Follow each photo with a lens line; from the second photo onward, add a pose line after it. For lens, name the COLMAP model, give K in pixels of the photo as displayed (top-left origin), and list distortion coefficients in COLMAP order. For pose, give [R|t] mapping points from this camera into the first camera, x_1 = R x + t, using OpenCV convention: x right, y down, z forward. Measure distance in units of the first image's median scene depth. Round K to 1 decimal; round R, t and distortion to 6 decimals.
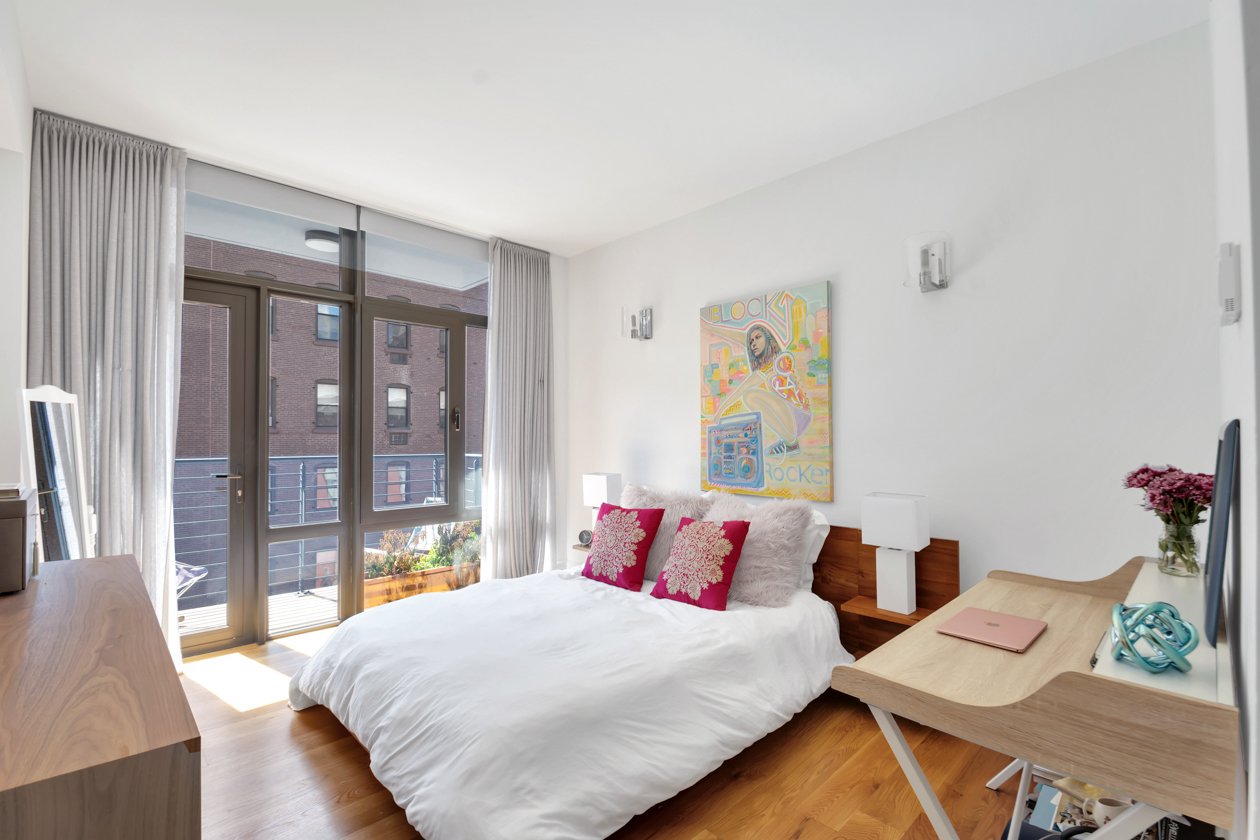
lens RADIAL K [[551.2, 0, 641.0], [0, 551.2, 428.1], [0, 0, 1]] dist [-0.012468, -0.000170]
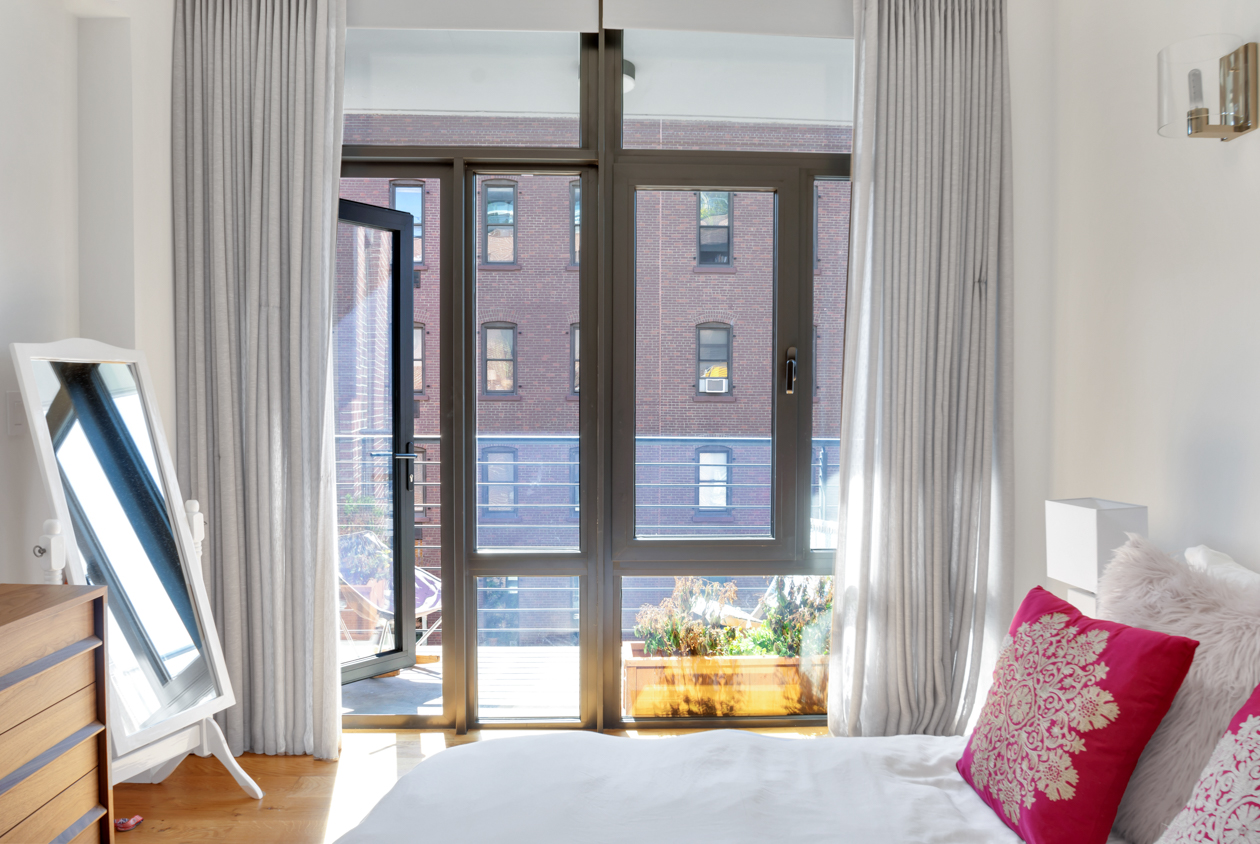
lens RADIAL K [[877.1, 0, 629.8], [0, 877.1, 435.7], [0, 0, 1]] dist [-0.037303, -0.000303]
pose [[0.740542, 0.027454, -0.671449, 0.102247], [0.004152, 0.998959, 0.045425, 0.006976], [0.671997, -0.036427, 0.739658, 0.349182]]
